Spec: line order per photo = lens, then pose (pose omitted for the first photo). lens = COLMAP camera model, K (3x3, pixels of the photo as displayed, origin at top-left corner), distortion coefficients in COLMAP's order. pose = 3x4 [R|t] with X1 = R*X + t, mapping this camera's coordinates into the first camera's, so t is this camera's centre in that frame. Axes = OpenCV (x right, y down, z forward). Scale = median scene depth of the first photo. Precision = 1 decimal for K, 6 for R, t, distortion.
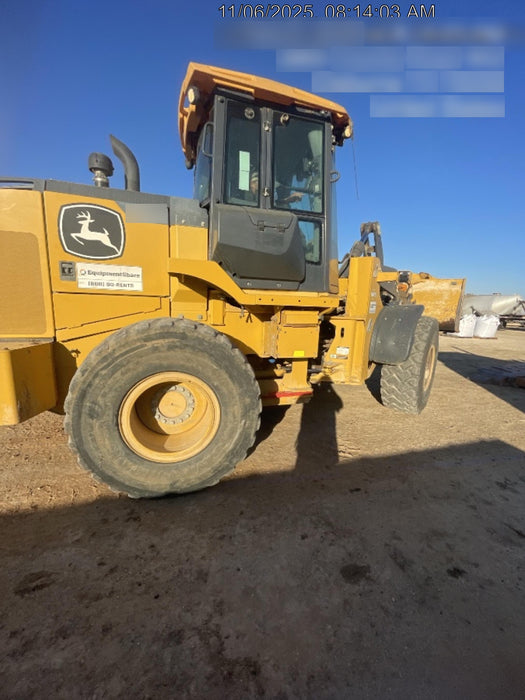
lens RADIAL K [[284.4, 0, 266.4], [0, 284.4, 351.3], [0, 0, 1]] dist [-0.004941, -0.000094]
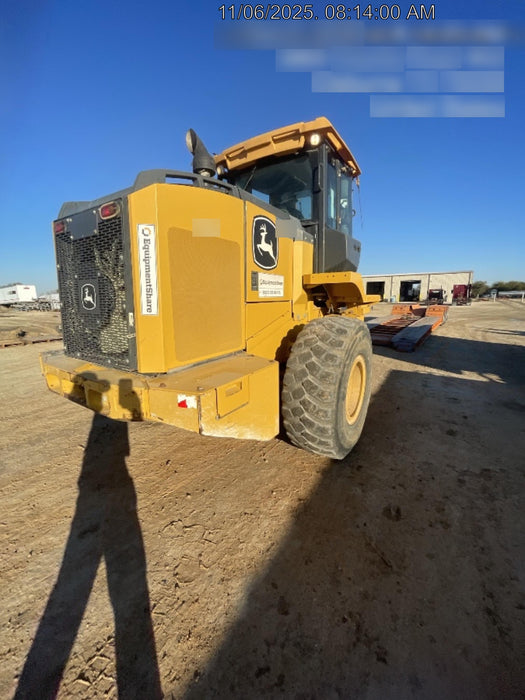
lens RADIAL K [[284.4, 0, 262.9], [0, 284.4, 351.3], [0, 0, 1]] dist [-0.004941, -0.000094]
pose [[0.757417, -0.172976, 0.629602, -1.348867], [0.153852, 0.984399, 0.085367, -0.117630], [-0.634546, 0.032208, 0.772214, 0.201119]]
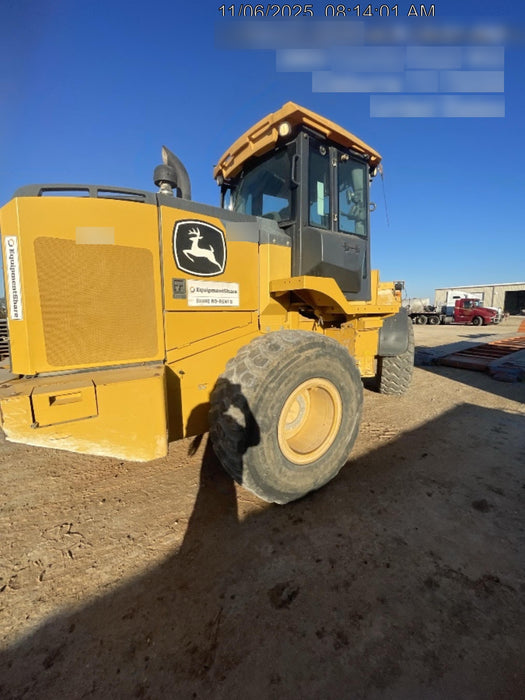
lens RADIAL K [[284.4, 0, 264.4], [0, 284.4, 350.4], [0, 0, 1]] dist [-0.004941, -0.000094]
pose [[0.942580, -0.092070, 0.321038, -0.749590], [0.100265, 0.994920, -0.009052, -0.038511], [-0.318573, 0.040721, 0.947023, 0.010095]]
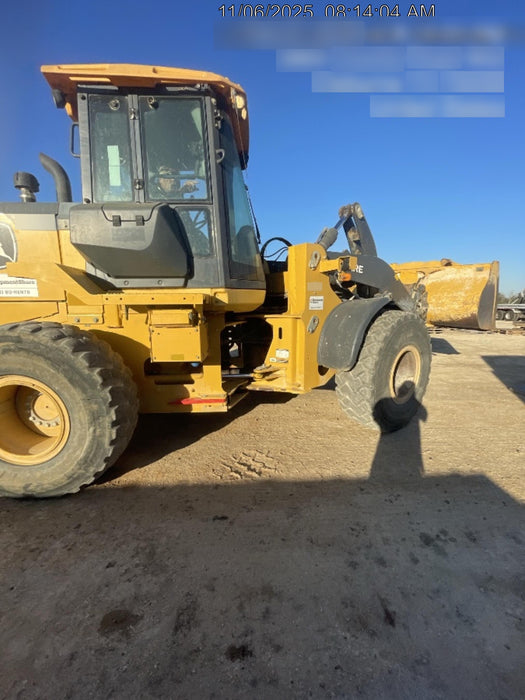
lens RADIAL K [[284.4, 0, 266.5], [0, 284.4, 351.7], [0, 0, 1]] dist [-0.004941, -0.000094]
pose [[0.969715, -0.001502, -0.244234, 0.678547], [-0.000497, 0.999967, -0.008122, -0.002162], [0.244238, 0.007997, 0.969682, 0.214037]]
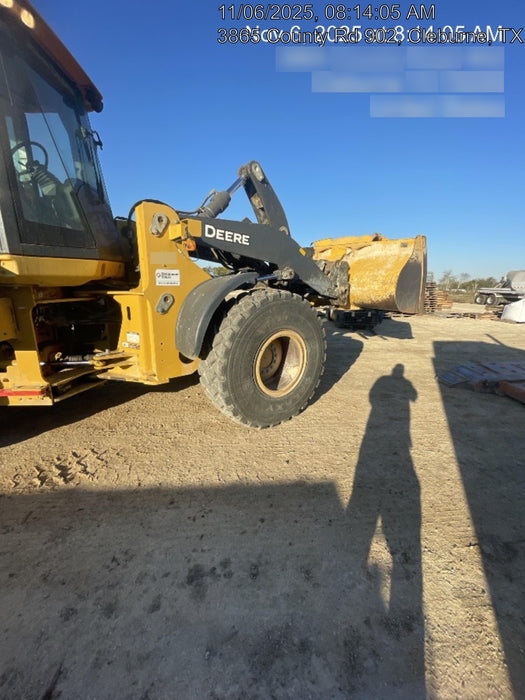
lens RADIAL K [[284.4, 0, 266.6], [0, 284.4, 350.6], [0, 0, 1]] dist [-0.004941, -0.000094]
pose [[0.974556, 0.026882, -0.222525, 1.211540], [-0.015027, 0.998384, 0.054797, -0.021908], [0.223639, -0.050059, 0.973386, 0.545468]]
